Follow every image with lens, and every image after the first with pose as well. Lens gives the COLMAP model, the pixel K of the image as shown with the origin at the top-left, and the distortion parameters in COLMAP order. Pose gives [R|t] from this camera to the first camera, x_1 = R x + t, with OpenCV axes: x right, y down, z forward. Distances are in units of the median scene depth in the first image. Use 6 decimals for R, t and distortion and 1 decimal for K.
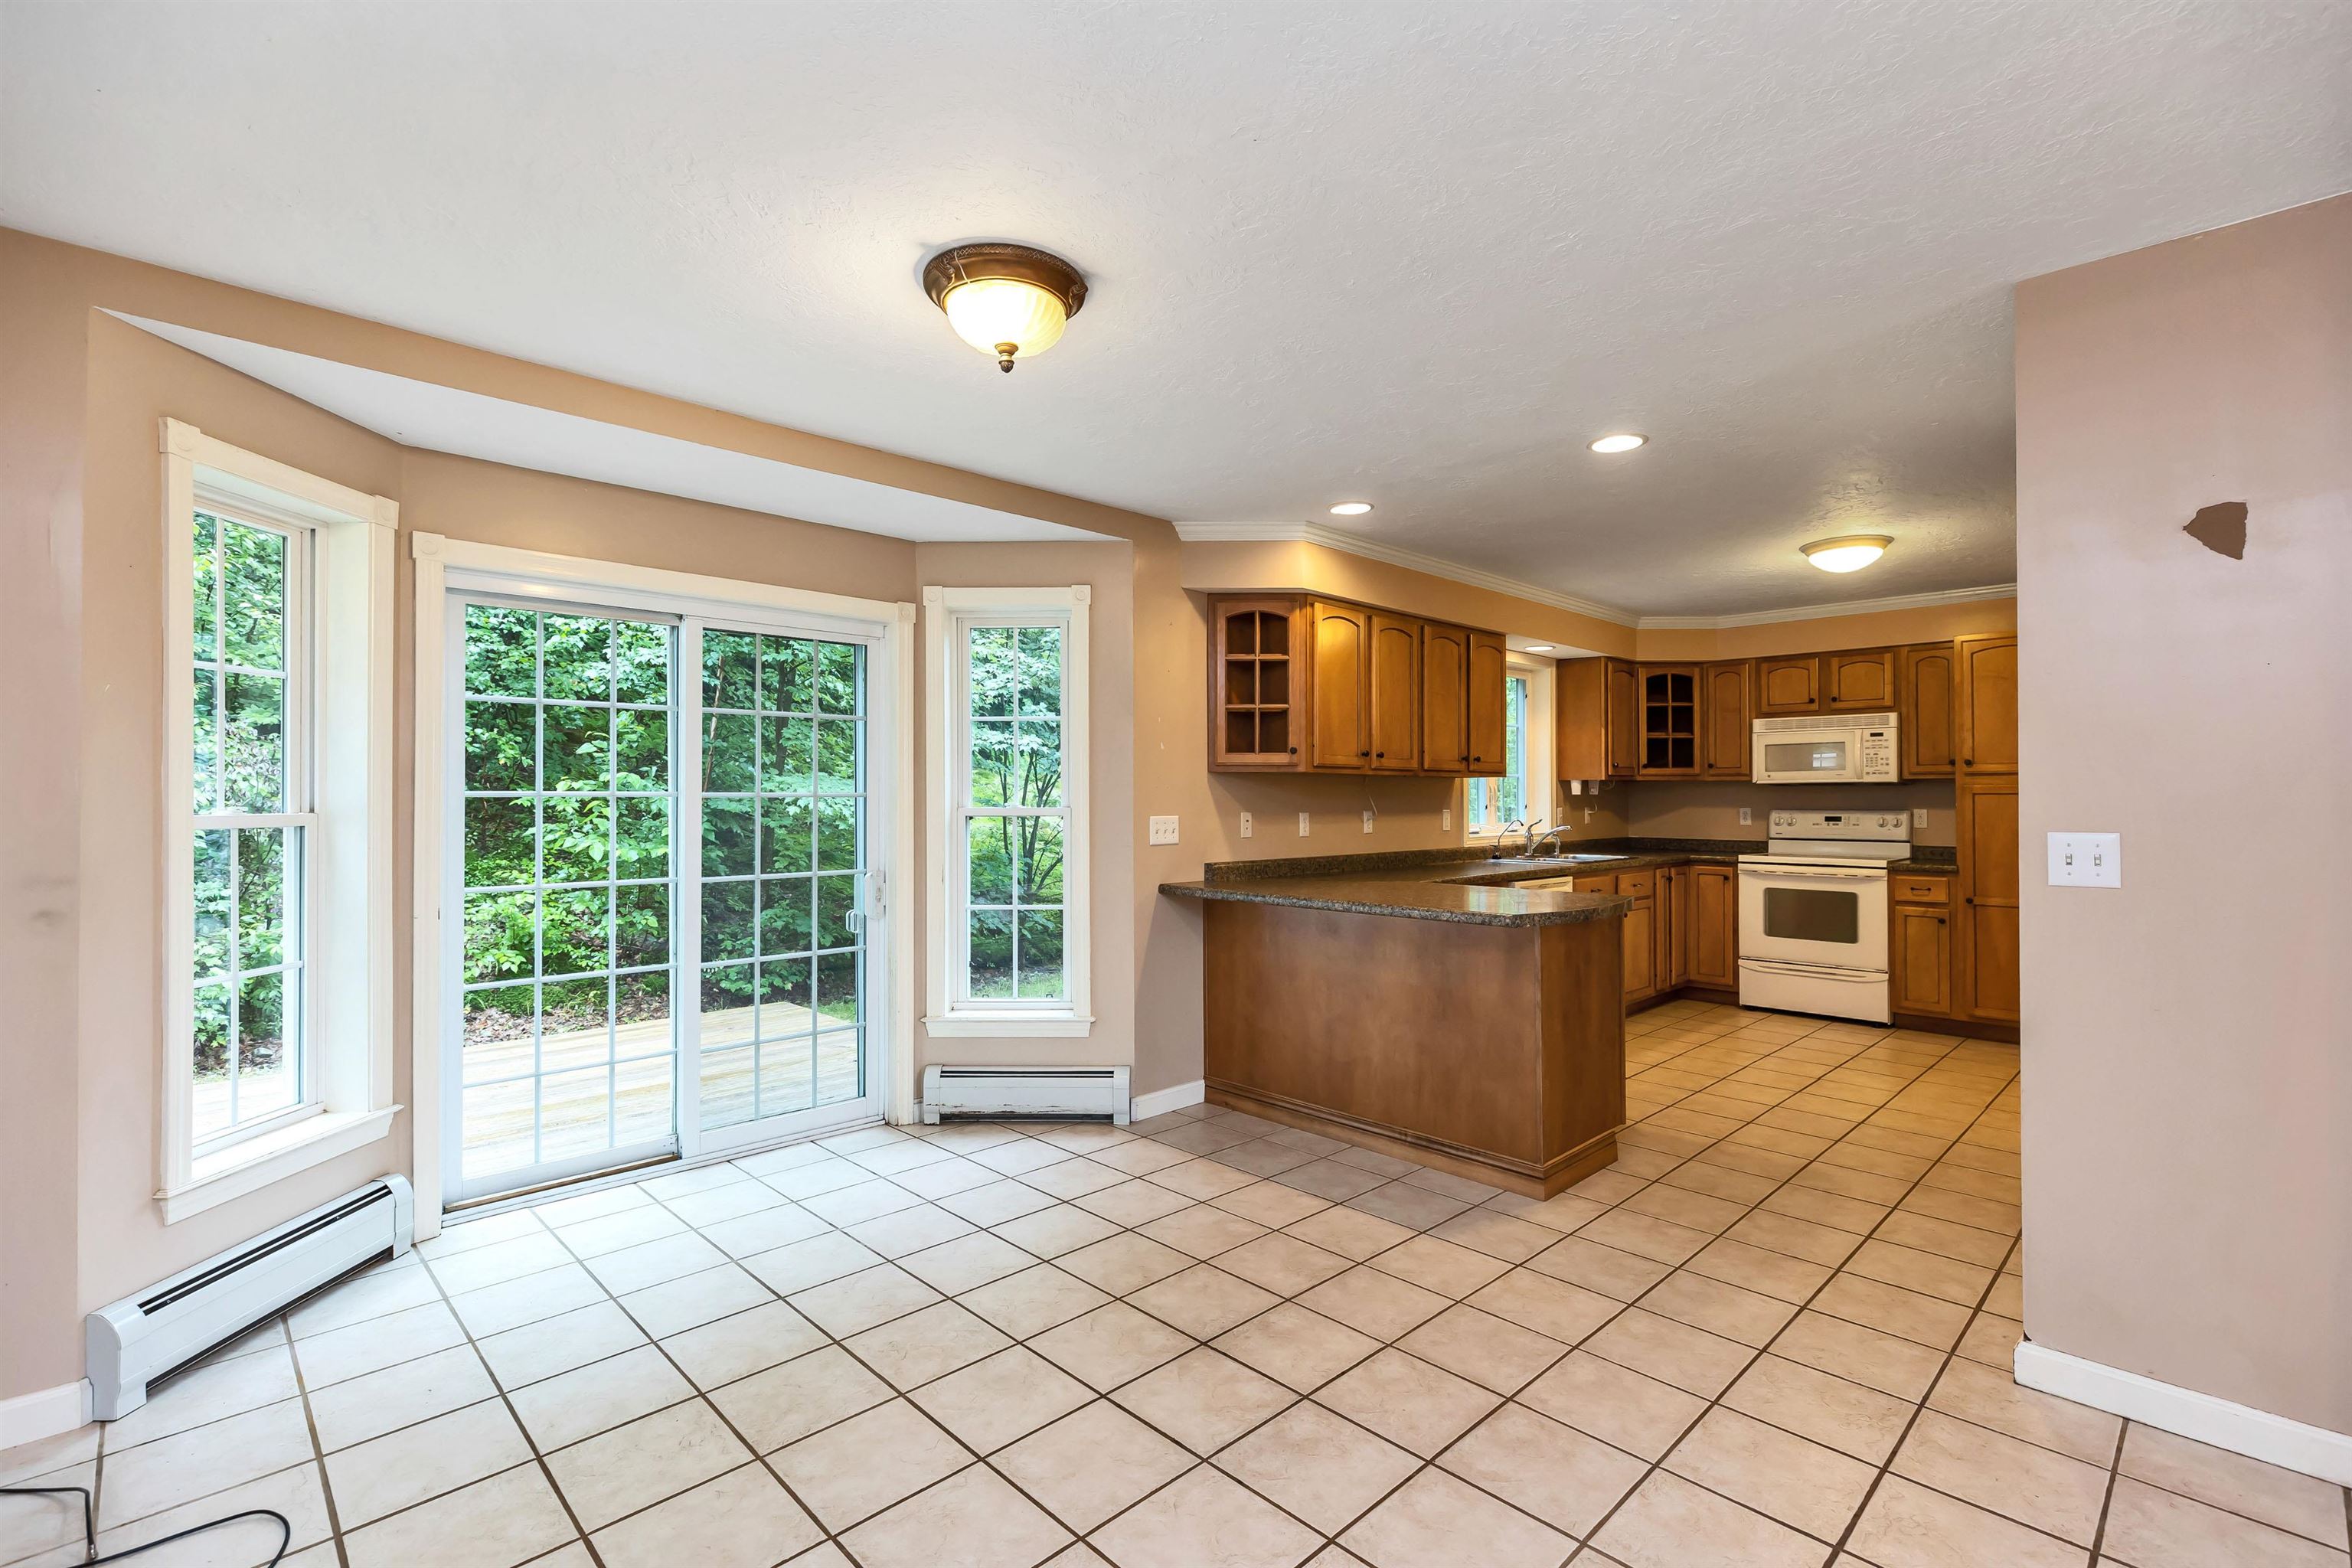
lens RADIAL K [[1050.8, 0, 1176.0], [0, 1050.8, 784.0], [0, 0, 1]] dist [0.000056, -0.000069]
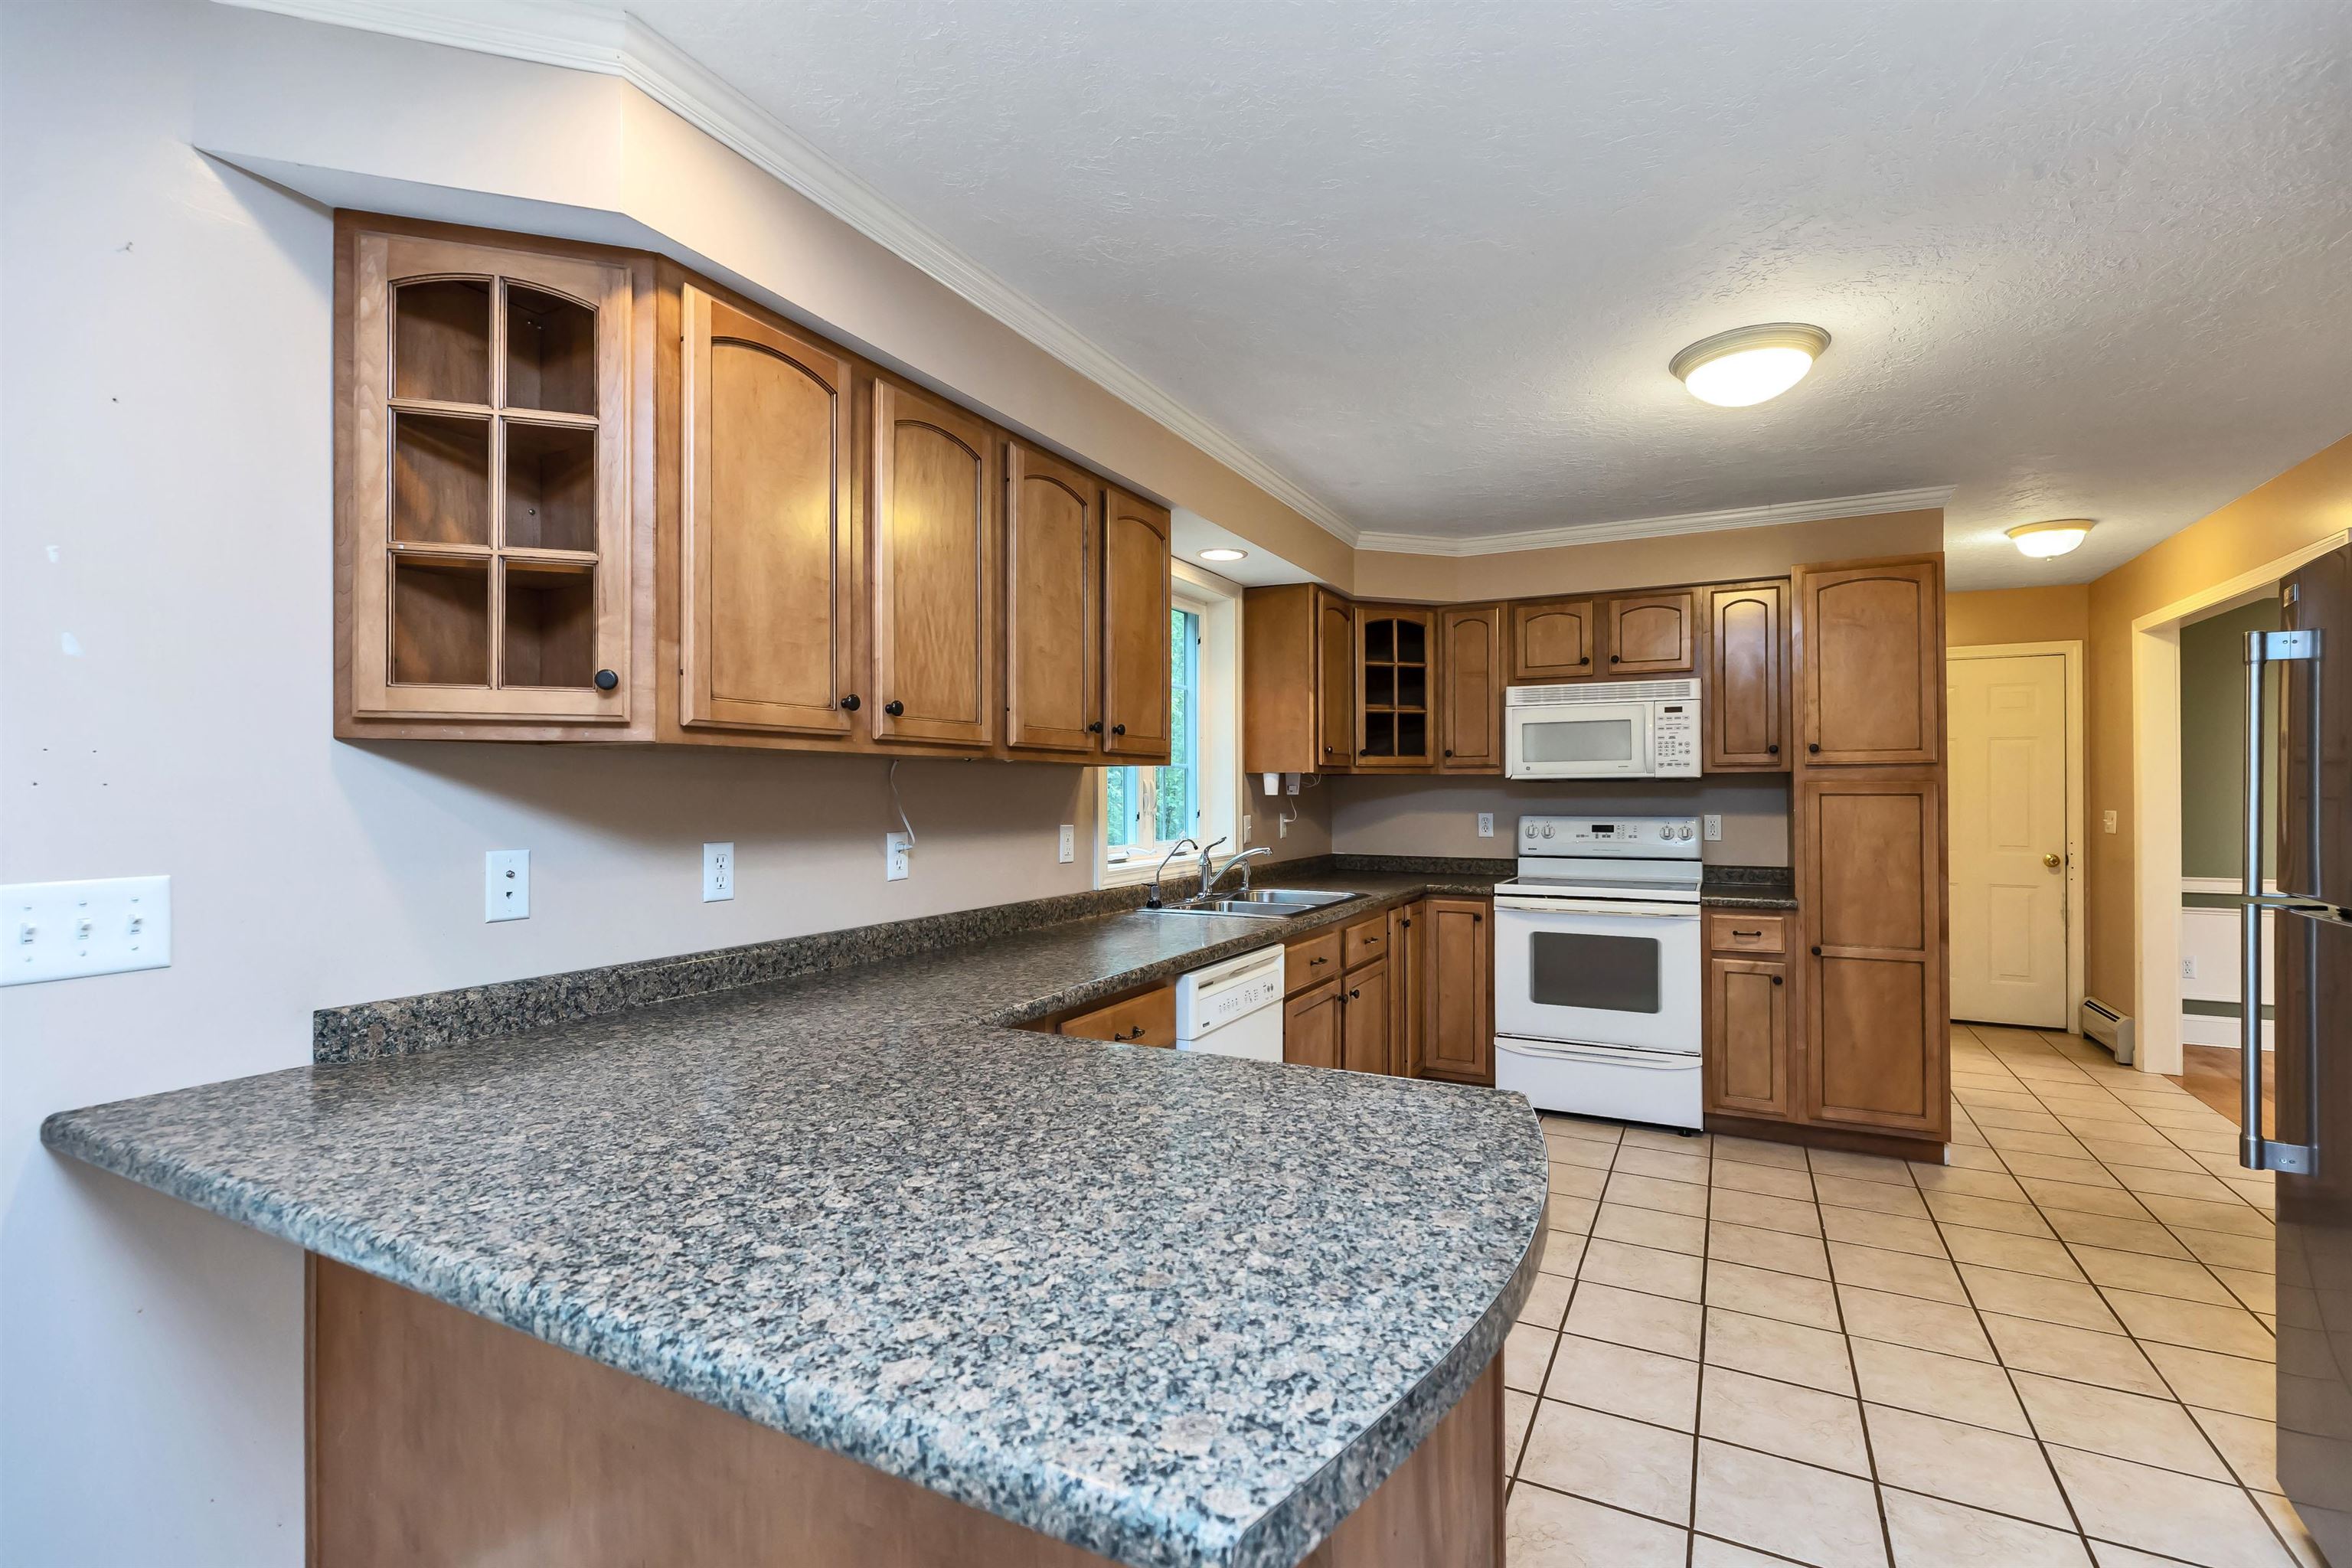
lens RADIAL K [[1050.8, 0, 1176.0], [0, 1050.8, 784.0], [0, 0, 1]] dist [0.000056, -0.000069]
pose [[0.950860, 0.001309, 0.309617, 0.135439], [-0.002752, 0.999987, 0.004222, 0.000743], [-0.309608, -0.004867, 0.950852, 0.440309]]
